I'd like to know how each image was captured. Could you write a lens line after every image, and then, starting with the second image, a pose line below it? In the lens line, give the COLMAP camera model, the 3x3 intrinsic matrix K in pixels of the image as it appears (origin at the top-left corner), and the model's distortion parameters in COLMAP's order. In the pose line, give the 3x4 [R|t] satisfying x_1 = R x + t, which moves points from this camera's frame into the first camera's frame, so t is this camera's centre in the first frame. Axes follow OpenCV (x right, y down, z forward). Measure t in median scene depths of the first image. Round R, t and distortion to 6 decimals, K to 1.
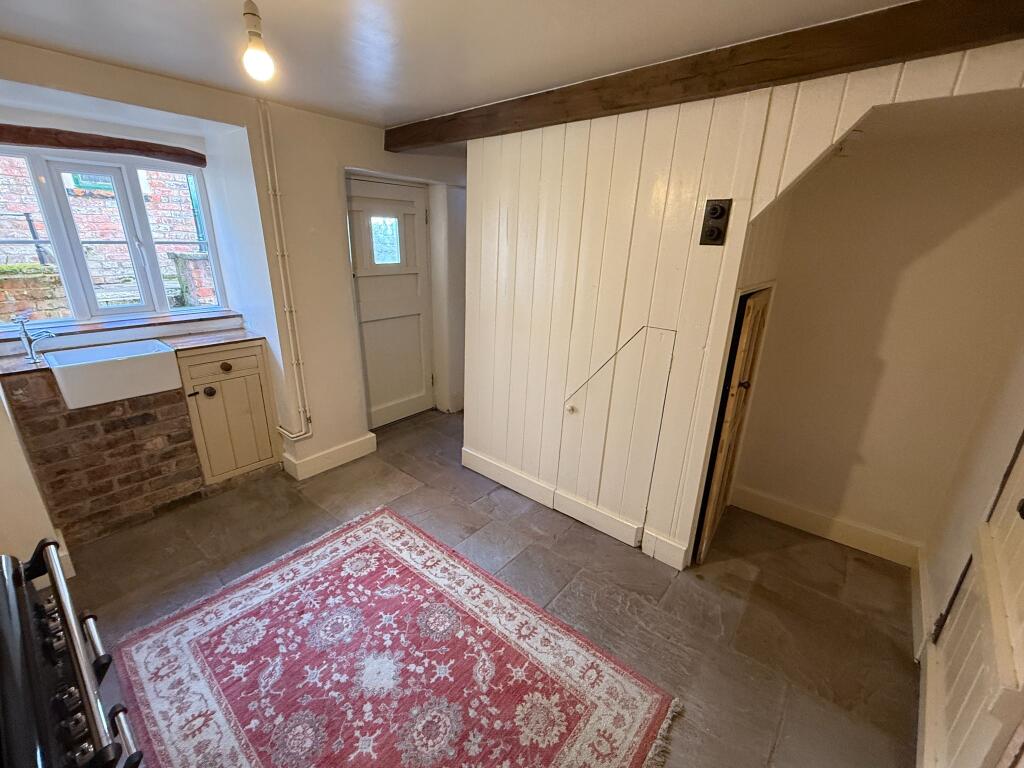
lens RADIAL K [[431.9, 0, 514.4], [0, 431.9, 383.6], [0, 0, 1]] dist [0.001858, -0.000714]
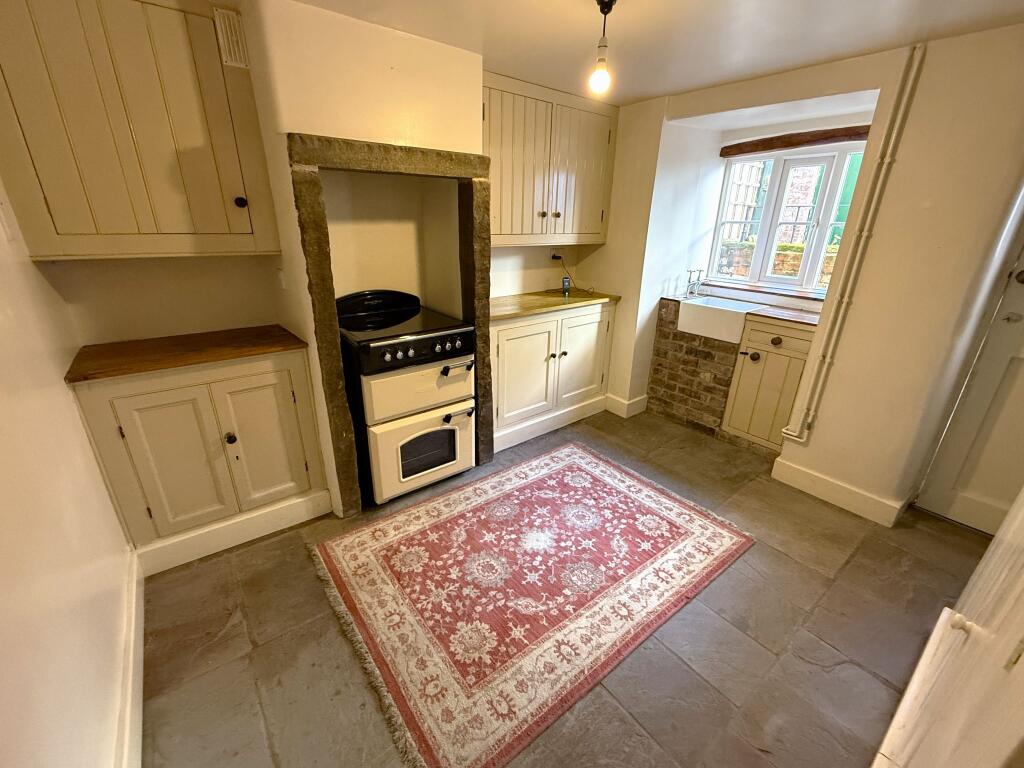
lens RADIAL K [[431.9, 0, 507.6], [0, 431.9, 386.1], [0, 0, 1]] dist [0.001858, -0.000714]
pose [[-0.216786, 0.334532, -0.917111, 0.640153], [-0.329651, 0.859183, 0.391324, -0.188288], [0.918877, 0.387160, -0.075980, 0.699936]]
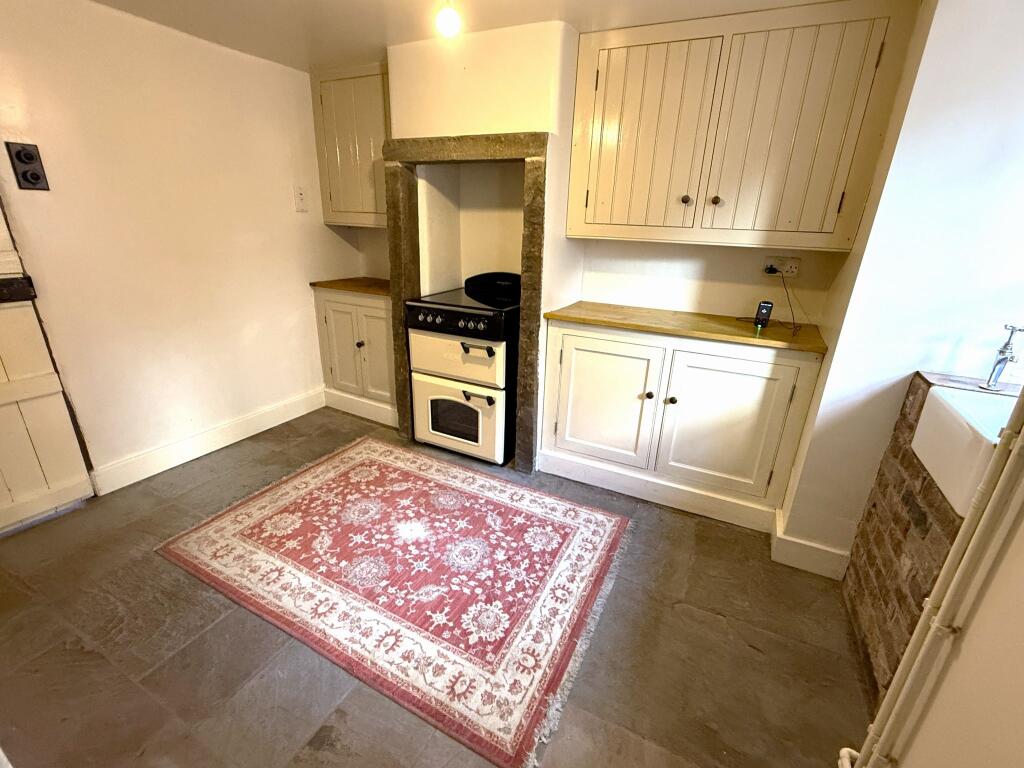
lens RADIAL K [[451.0, 0, 510.1], [0, 451.0, 384.8], [0, 0, 1]] dist [0.002049, 0.000276]
pose [[-0.975036, 0.024383, -0.220705, -0.264083], [-0.118918, 0.782053, 0.611762, -0.421915], [0.187519, 0.622735, -0.759630, 1.503569]]
